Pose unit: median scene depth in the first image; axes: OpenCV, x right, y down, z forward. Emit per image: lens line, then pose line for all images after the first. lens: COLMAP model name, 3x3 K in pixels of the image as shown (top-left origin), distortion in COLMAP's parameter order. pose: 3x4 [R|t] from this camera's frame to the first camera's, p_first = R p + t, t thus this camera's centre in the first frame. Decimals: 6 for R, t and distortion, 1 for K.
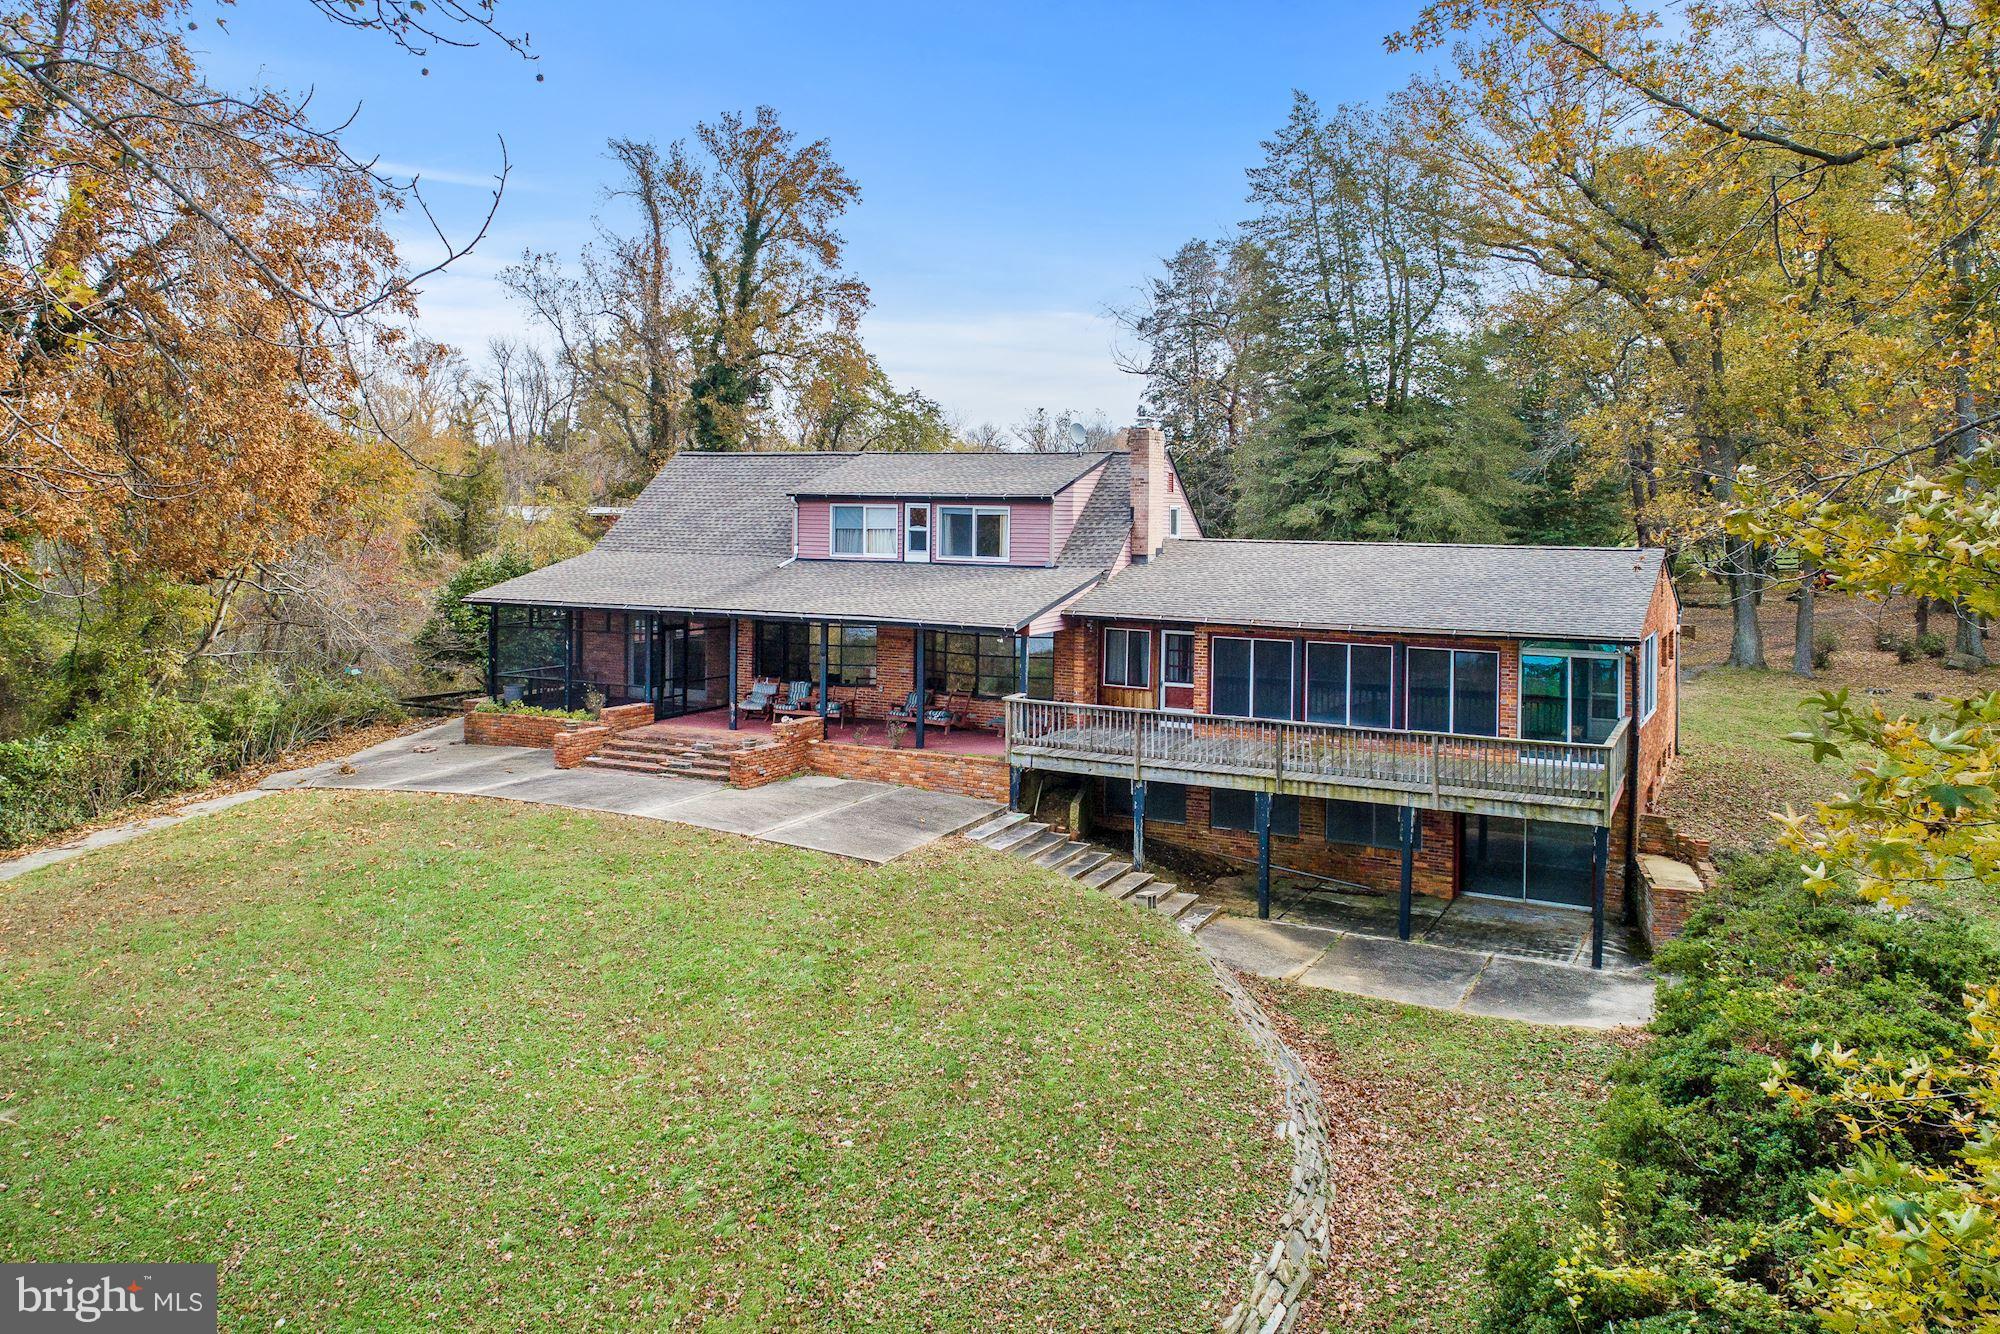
lens RADIAL K [[1502.2, 0, 997.5], [0, 1502.2, 534.4], [0, 0, 1]] dist [0.023256, -0.000594]
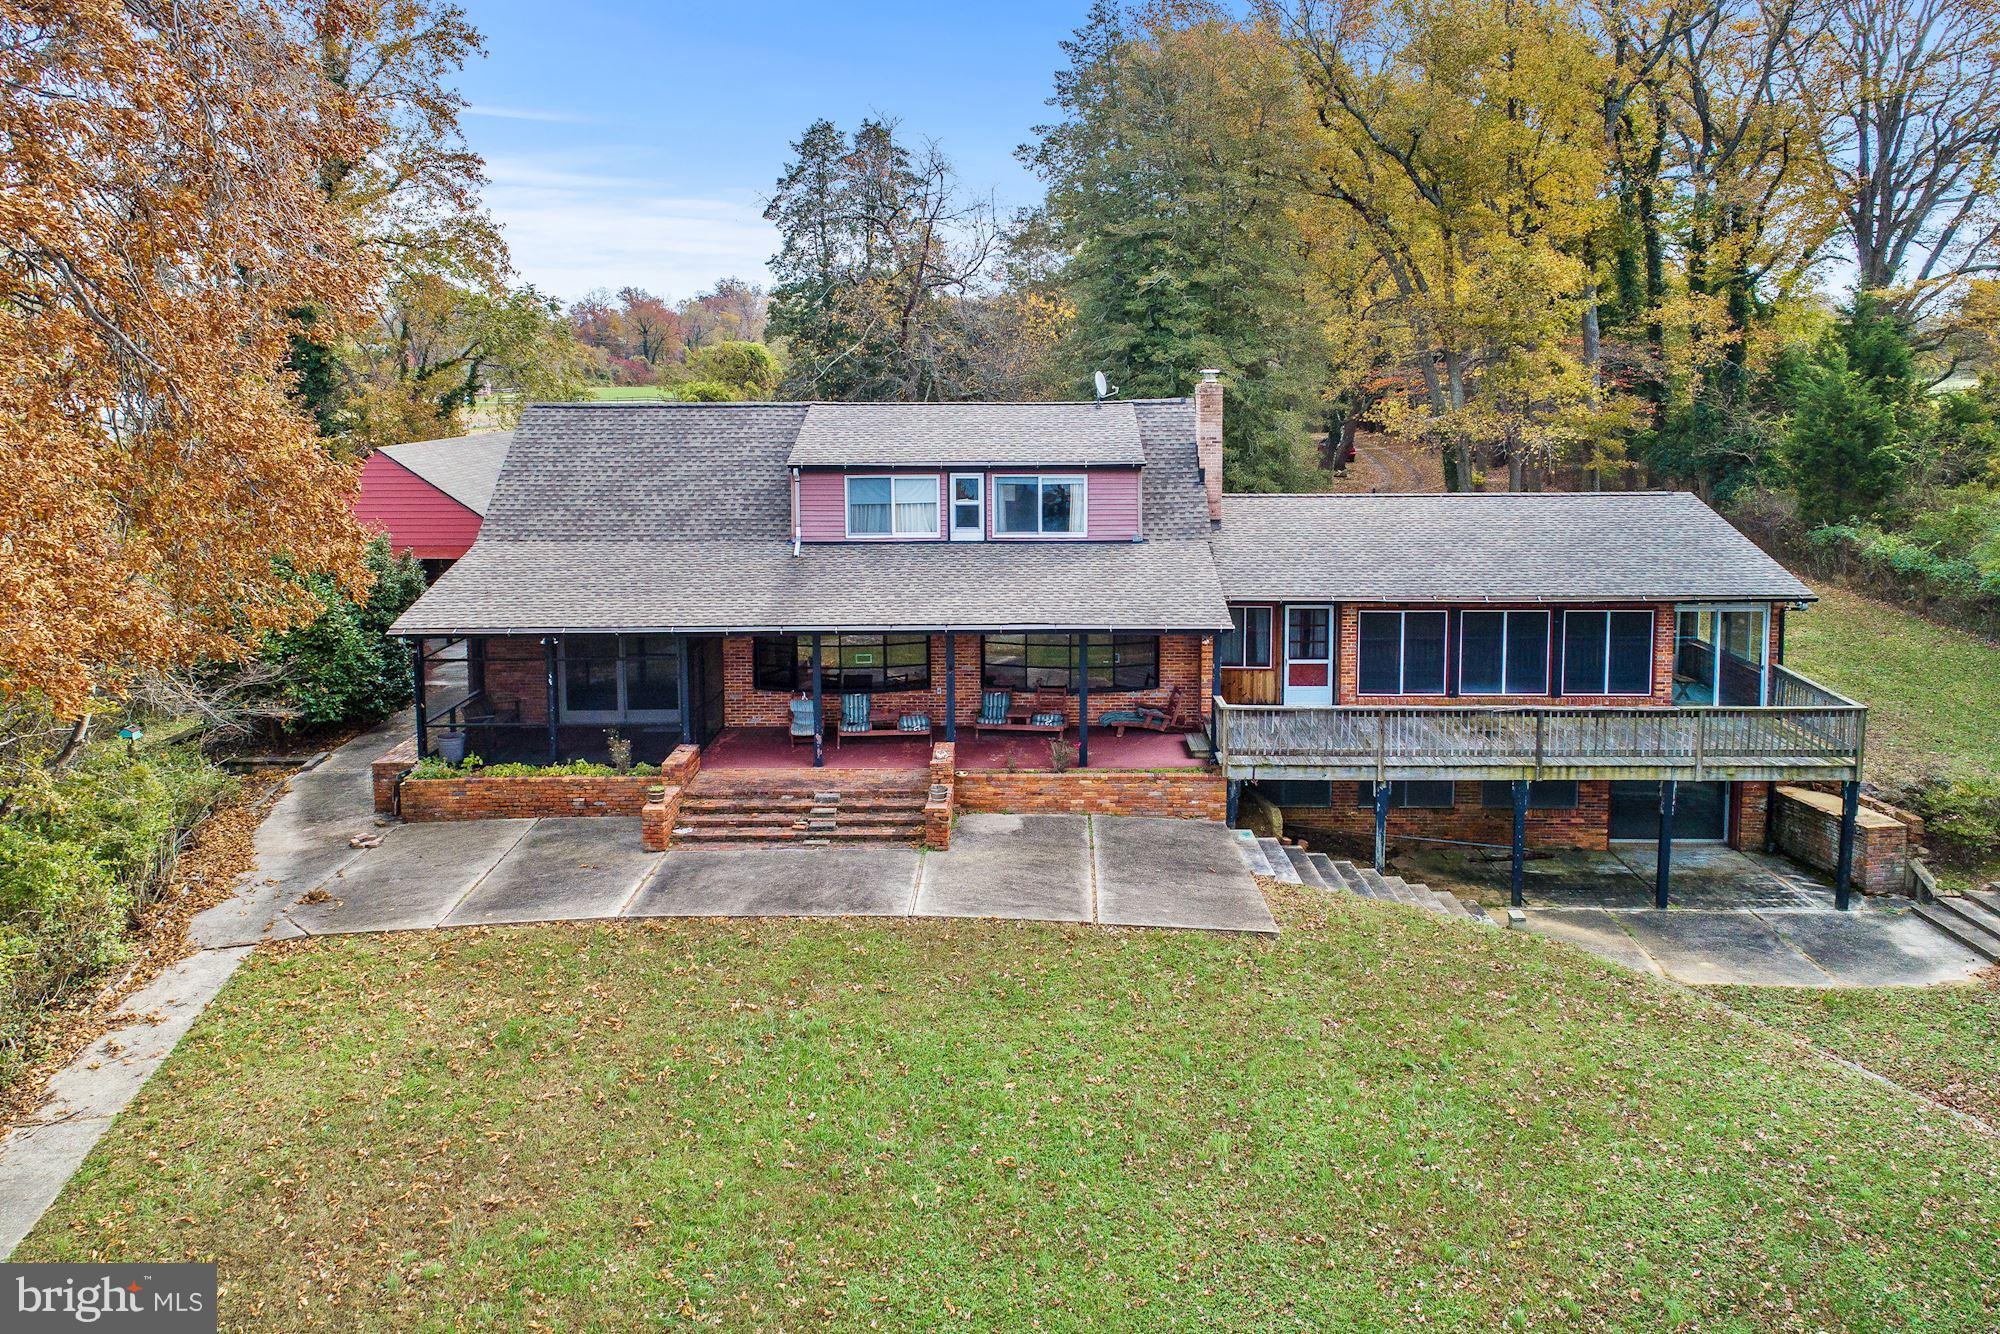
lens RADIAL K [[1502.2, 0, 997.5], [0, 1502.2, 534.4], [0, 0, 1]] dist [0.023256, -0.000594]
pose [[0.892506, -0.067166, 0.446005, -0.481633], [0.023581, 0.994446, 0.102571, -0.083796], [-0.450418, -0.081028, 0.889133, 0.256944]]
